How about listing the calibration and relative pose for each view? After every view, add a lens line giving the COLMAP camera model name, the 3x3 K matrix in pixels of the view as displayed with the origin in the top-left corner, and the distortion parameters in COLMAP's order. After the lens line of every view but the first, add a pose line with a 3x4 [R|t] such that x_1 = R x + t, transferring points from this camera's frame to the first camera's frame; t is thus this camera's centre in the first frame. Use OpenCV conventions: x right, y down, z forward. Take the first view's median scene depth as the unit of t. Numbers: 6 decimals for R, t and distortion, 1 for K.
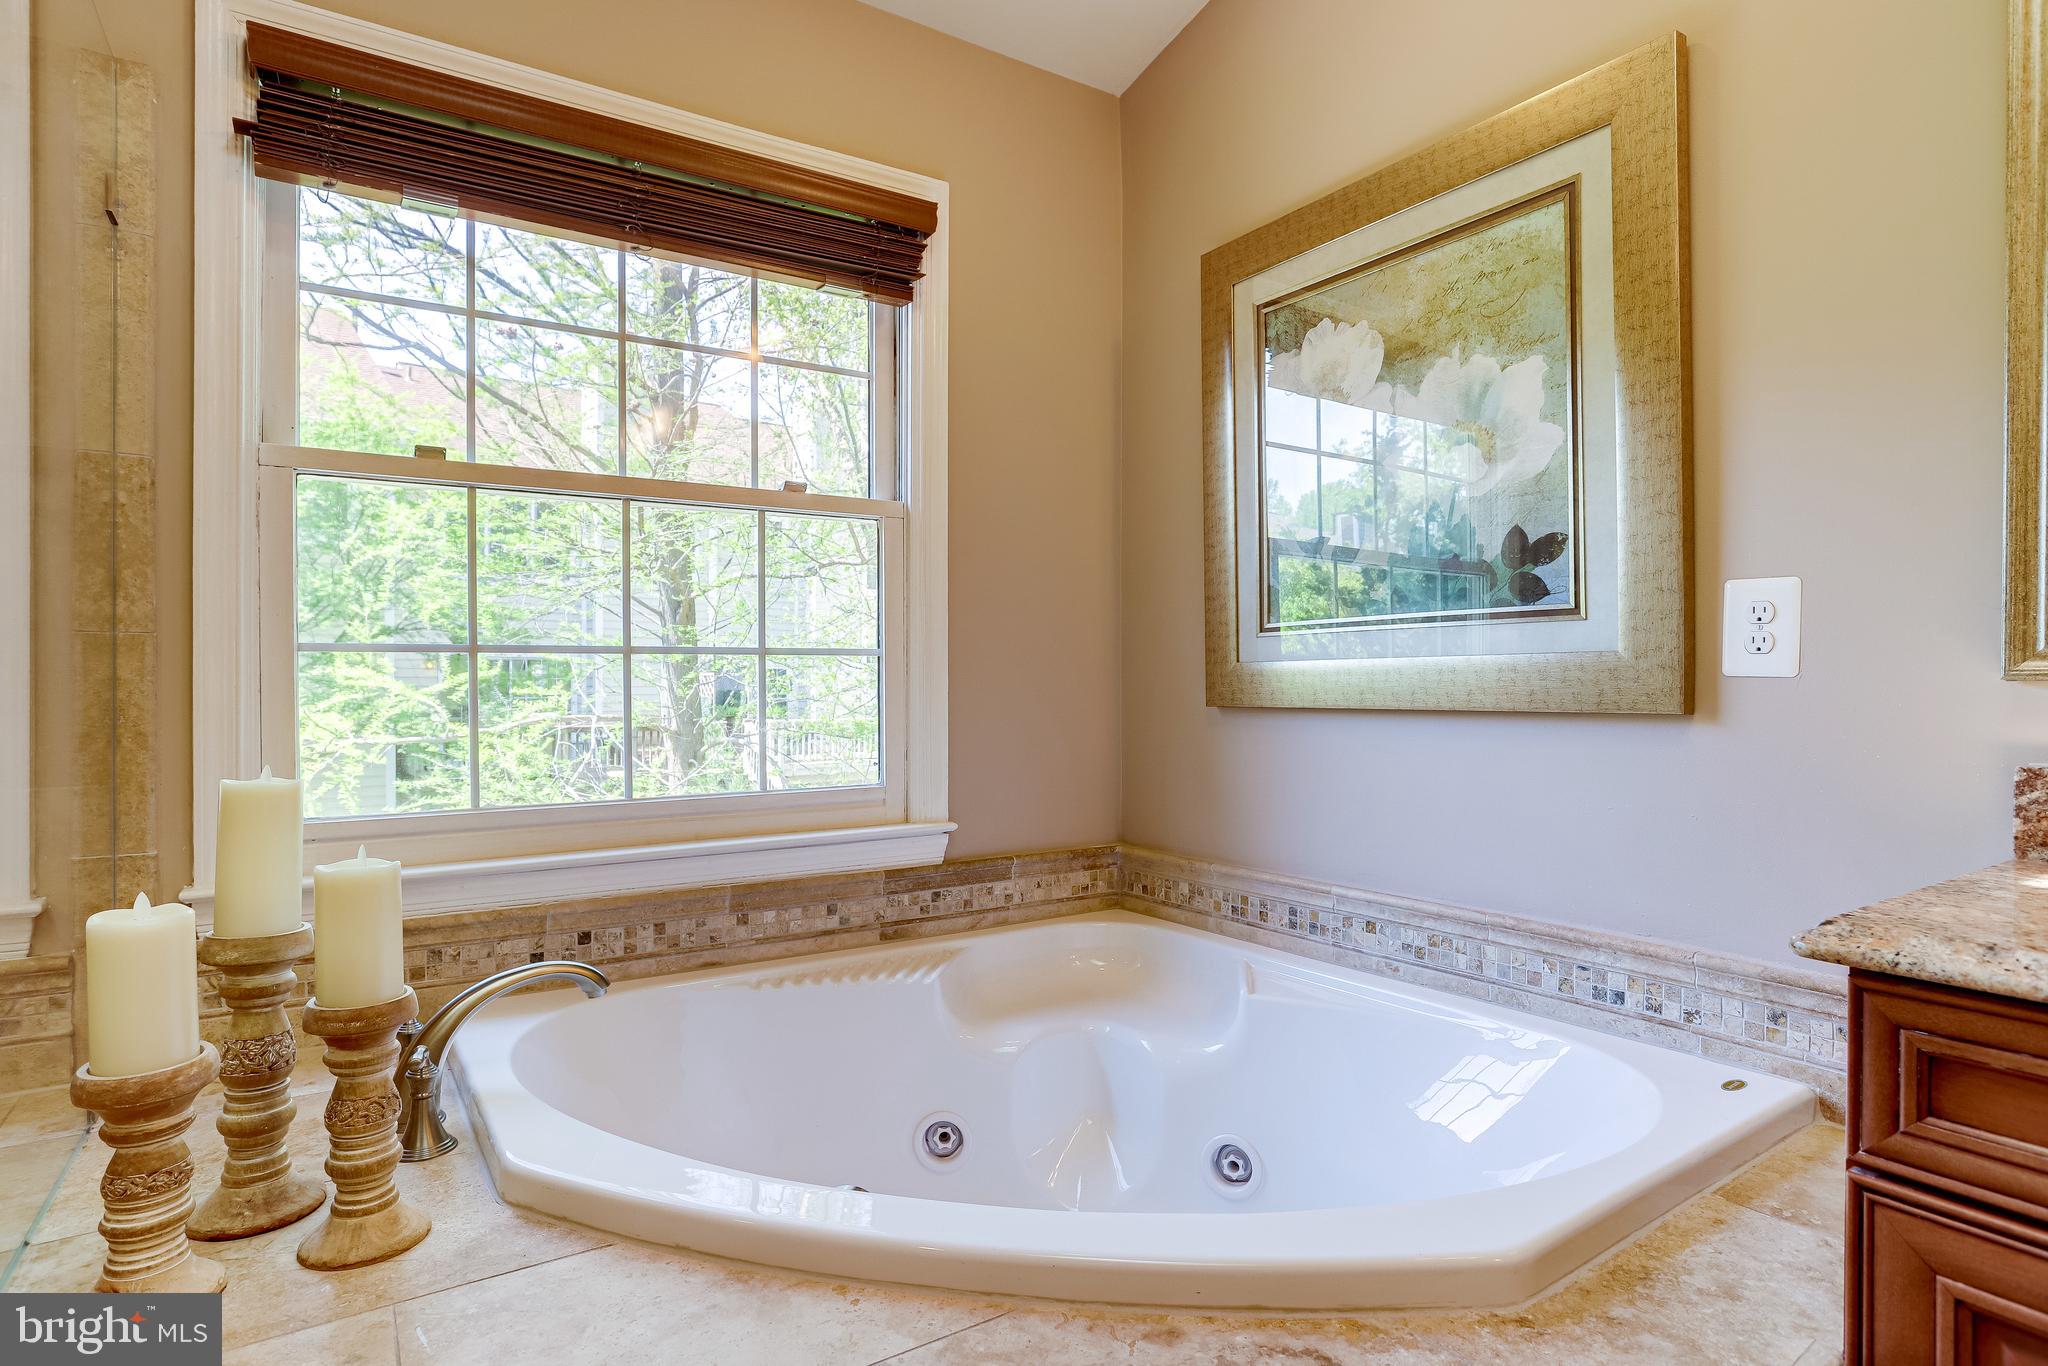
lens RADIAL K [[1013.5, 0, 1024.0], [0, 1013.5, 683.0], [0, 0, 1]] dist [-0.054489, 0.016423]
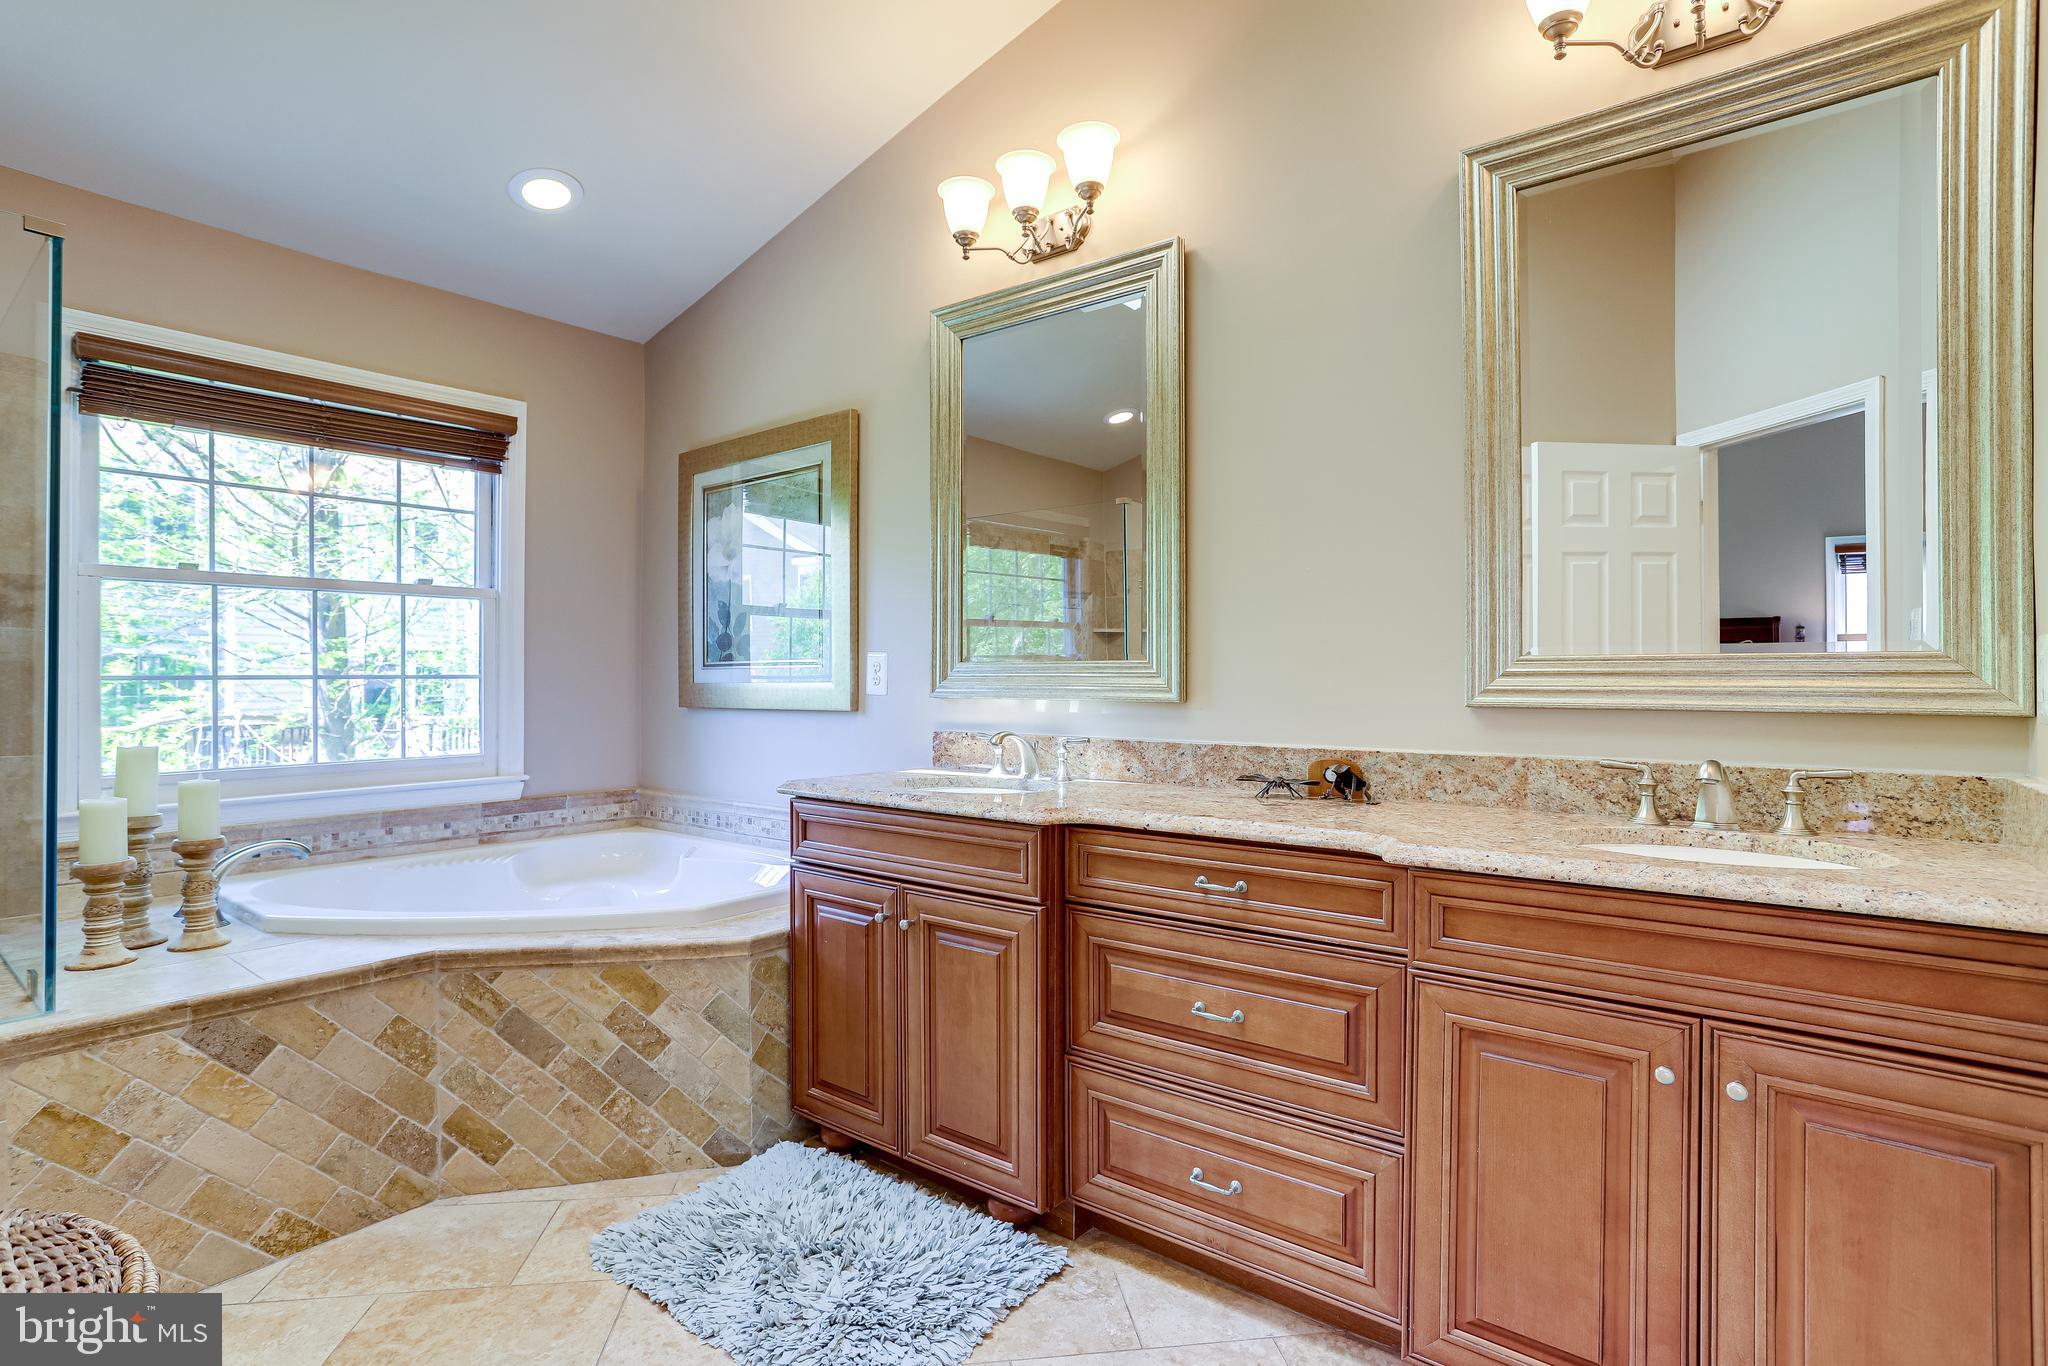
lens RADIAL K [[1008.6, 0, 983.3], [0, 1008.6, 672.2], [0, 0, 1]] dist [0.001131, 0.001359]
pose [[0.967939, 0.004280, 0.251148, 0.259938], [-0.002853, 0.999978, -0.006043, -0.030881], [-0.251168, 0.005132, 0.967930, -0.895271]]
